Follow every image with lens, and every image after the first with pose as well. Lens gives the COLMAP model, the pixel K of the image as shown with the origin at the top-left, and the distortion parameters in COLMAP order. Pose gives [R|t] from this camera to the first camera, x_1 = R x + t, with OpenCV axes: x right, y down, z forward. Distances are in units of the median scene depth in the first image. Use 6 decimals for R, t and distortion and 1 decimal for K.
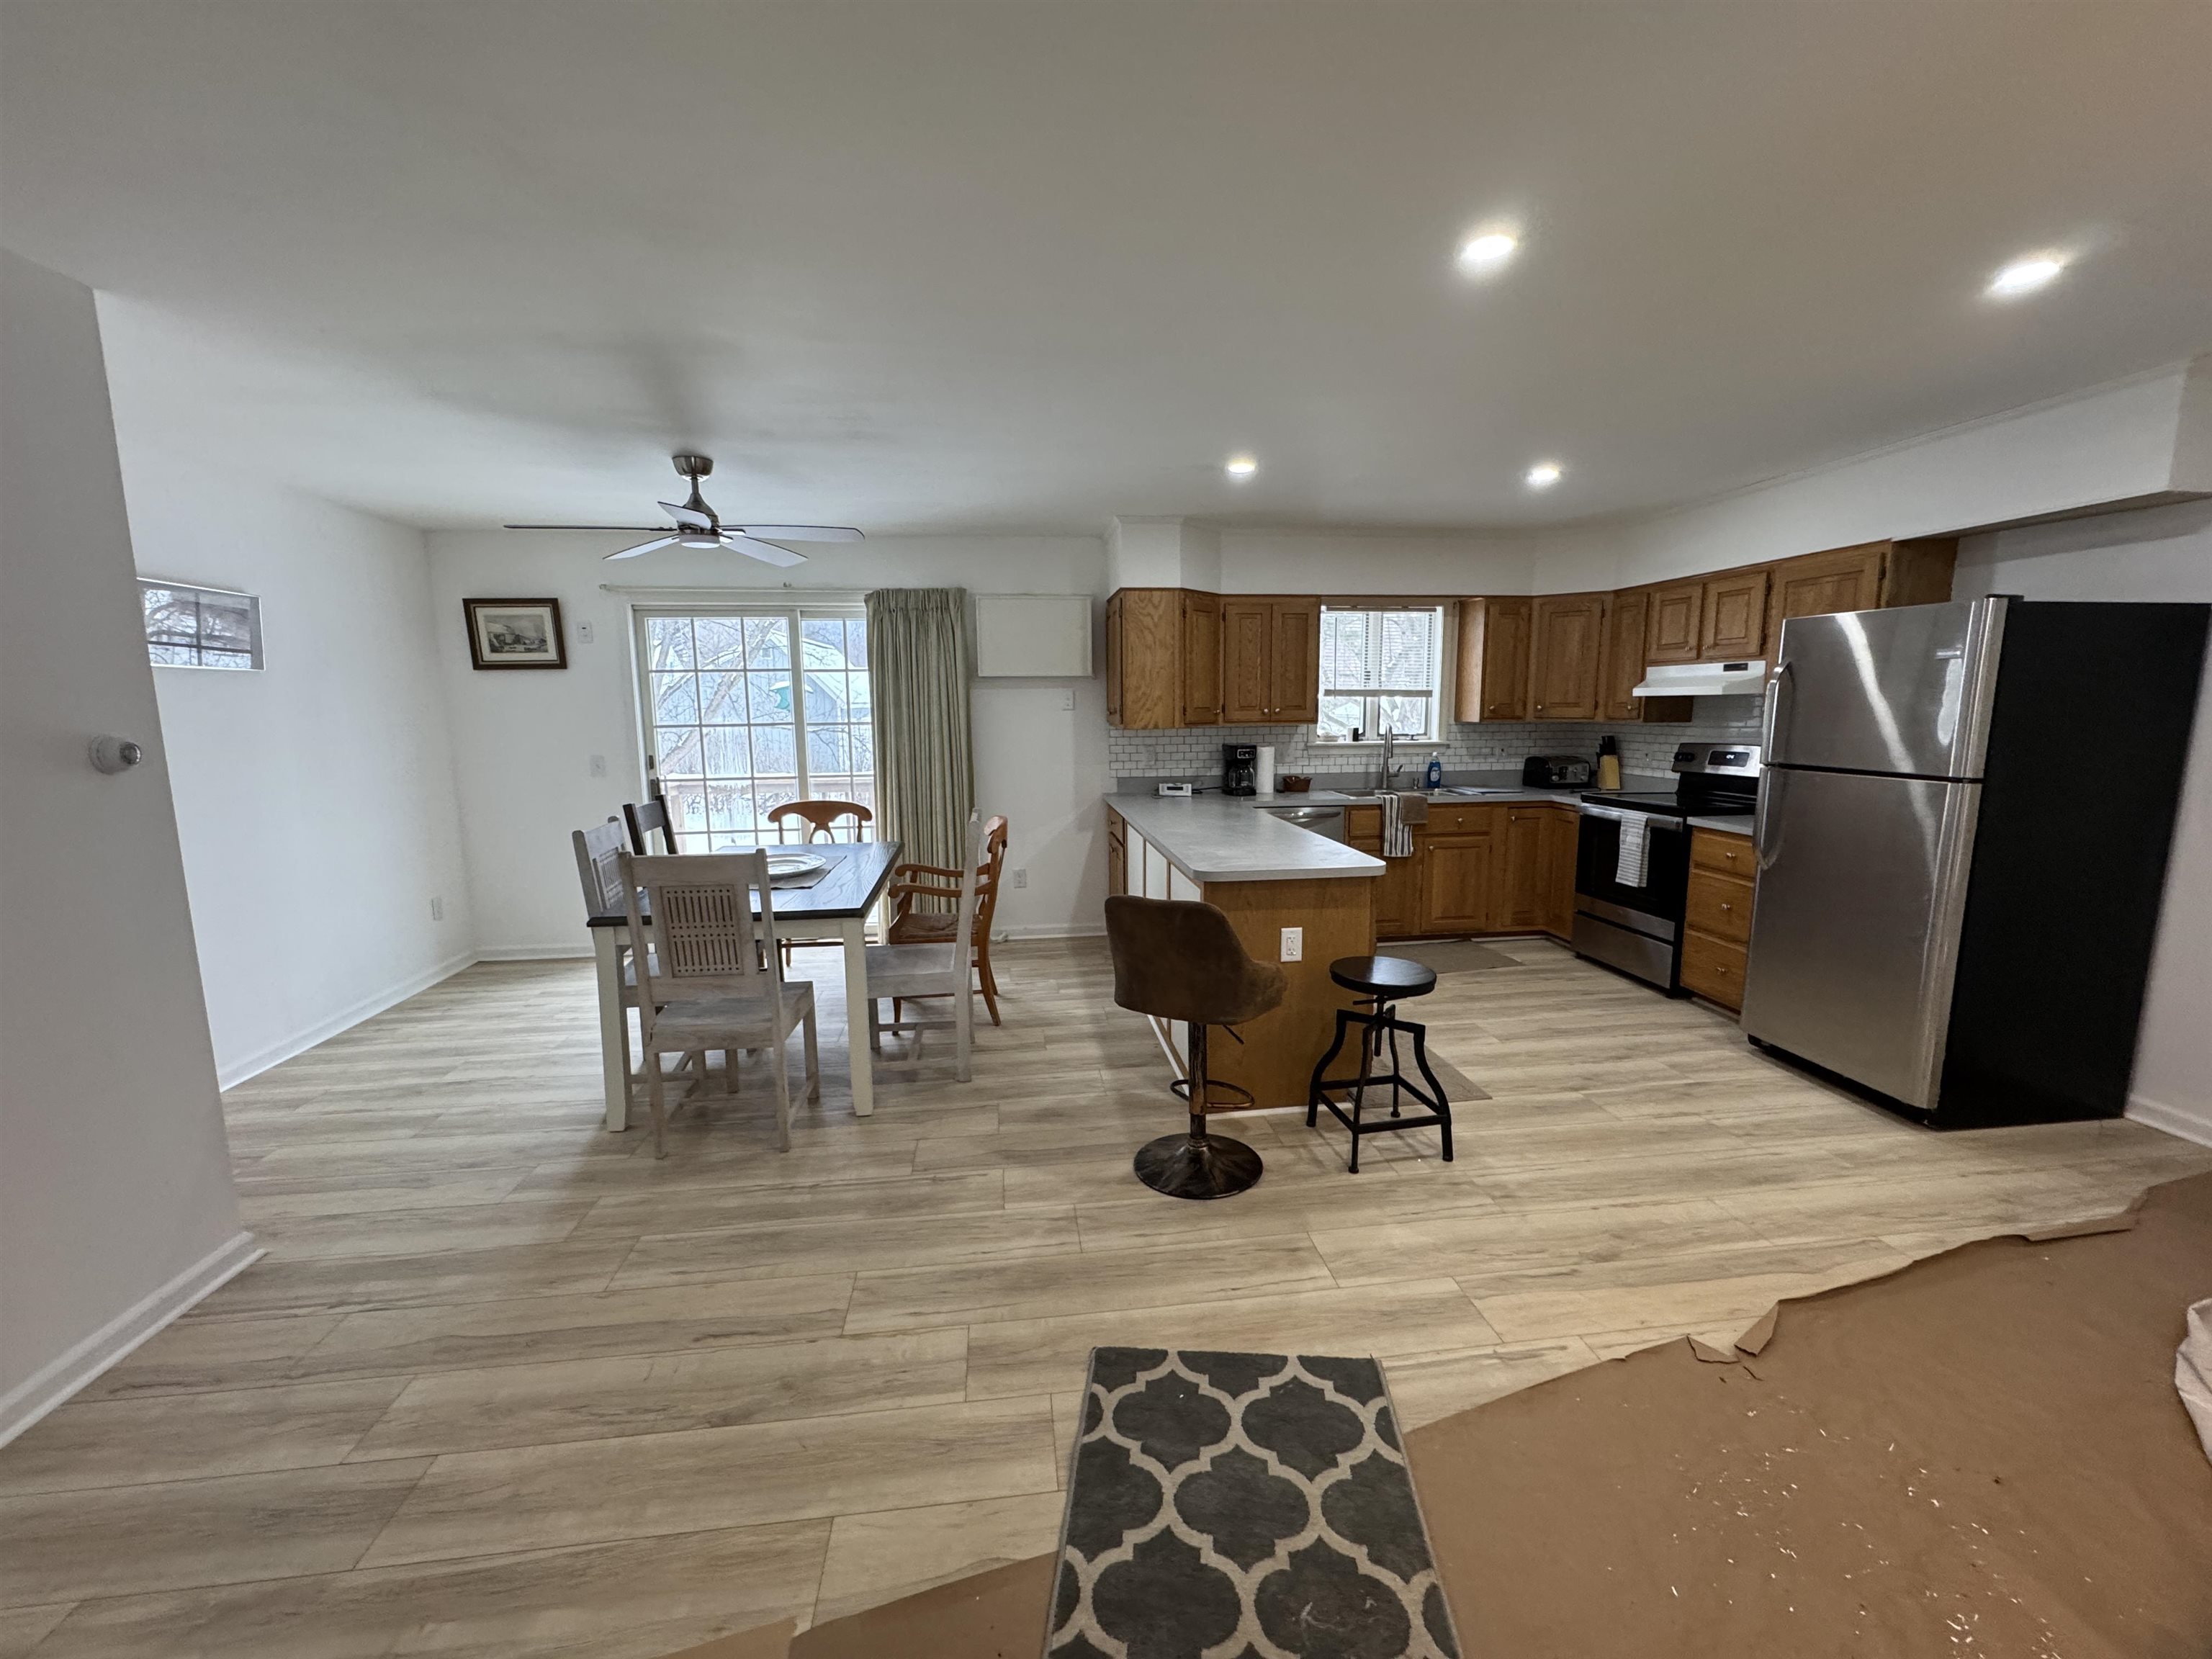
lens RADIAL K [[879.7, 0, 1106.0], [0, 879.7, 829.5], [0, 0, 1]] dist [-0.005924, -0.000180]
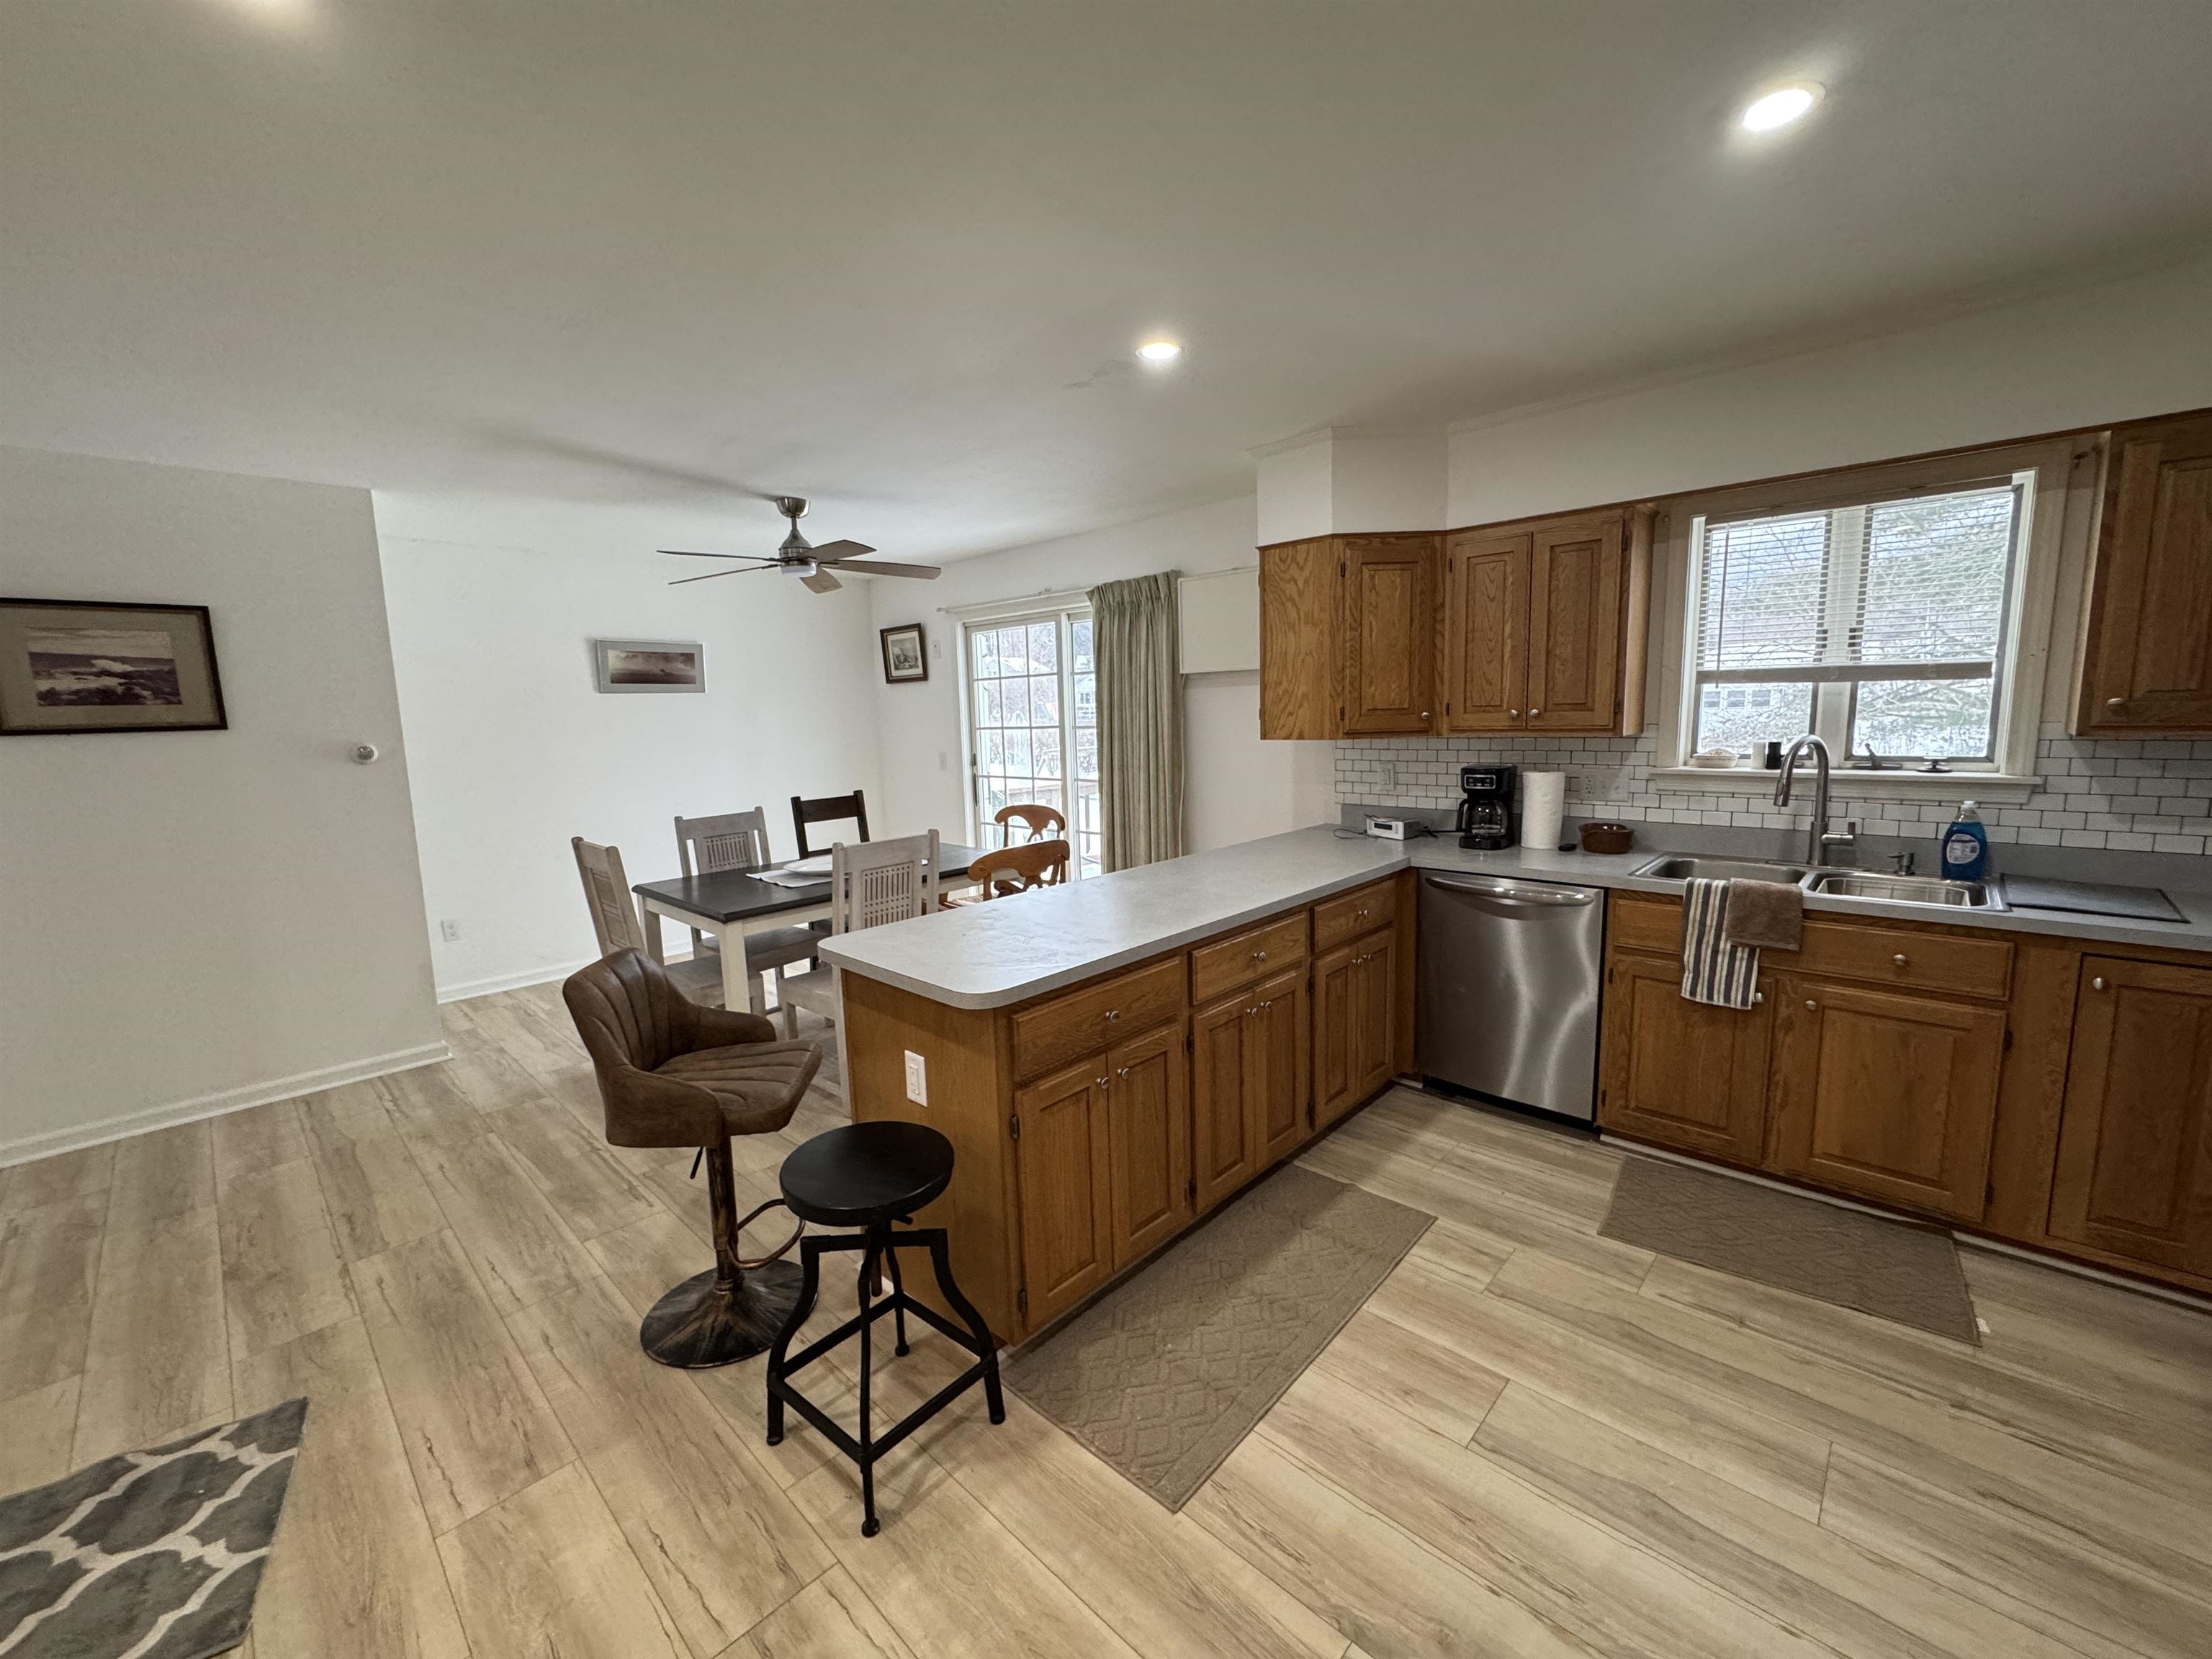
lens RADIAL K [[879.7, 0, 1106.0], [0, 879.7, 829.5], [0, 0, 1]] dist [-0.005924, -0.000180]
pose [[0.634596, 0.098068, -0.766597, 0.499307], [-0.087150, 0.994670, 0.055101, -0.067518], [0.767915, 0.031842, 0.639760, 0.423018]]
